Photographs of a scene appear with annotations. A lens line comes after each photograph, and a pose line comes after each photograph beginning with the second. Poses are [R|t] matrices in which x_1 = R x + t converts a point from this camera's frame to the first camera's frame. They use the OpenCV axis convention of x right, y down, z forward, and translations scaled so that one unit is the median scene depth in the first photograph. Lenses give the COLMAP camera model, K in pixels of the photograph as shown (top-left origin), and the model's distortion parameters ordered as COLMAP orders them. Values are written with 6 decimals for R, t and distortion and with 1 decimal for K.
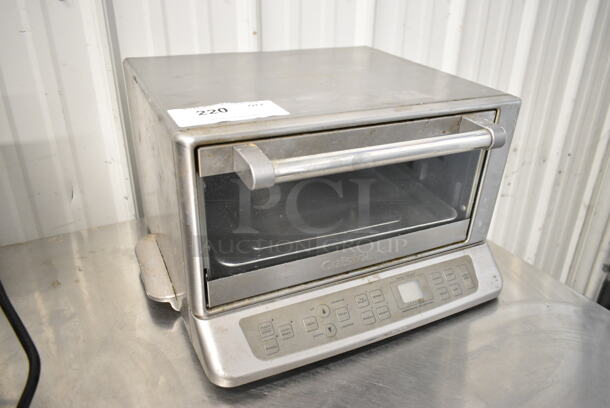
lens RADIAL K [[480.2, 0, 305.0], [0, 480.2, 204.0], [0, 0, 1]] dist [-0.007720, 0.003523]
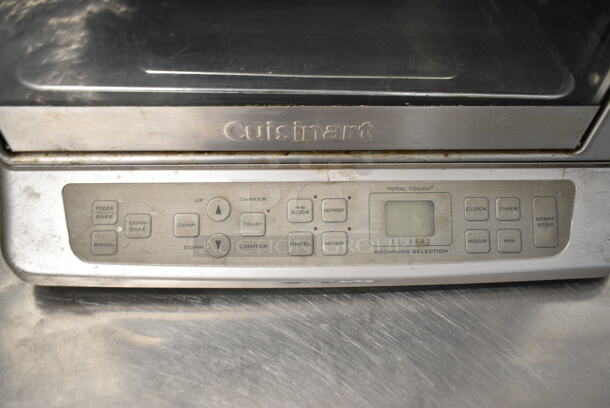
lens RADIAL K [[480.2, 0, 305.0], [0, 480.2, 204.0], [0, 0, 1]] dist [-0.007720, 0.003523]
pose [[0.912024, 0.286925, -0.293064, 0.269689], [-0.177486, 0.920287, 0.348669, 0.008534], [0.369745, -0.265980, 0.890249, 0.517215]]
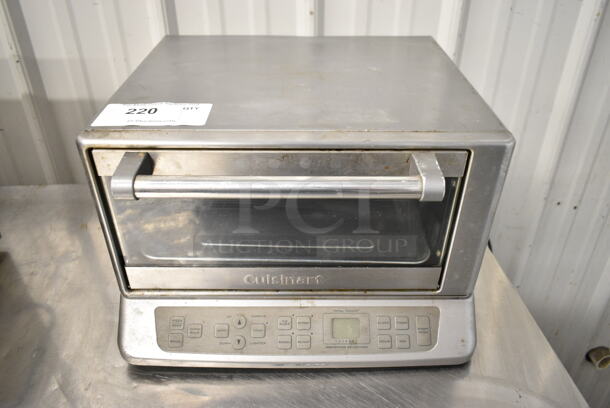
lens RADIAL K [[480.2, 0, 305.0], [0, 480.2, 204.0], [0, 0, 1]] dist [-0.007720, 0.003523]
pose [[0.901928, 0.214881, -0.374635, 0.450847], [-0.175765, 0.974983, 0.136073, -0.162939], [0.394502, -0.056881, 0.917133, 0.147195]]
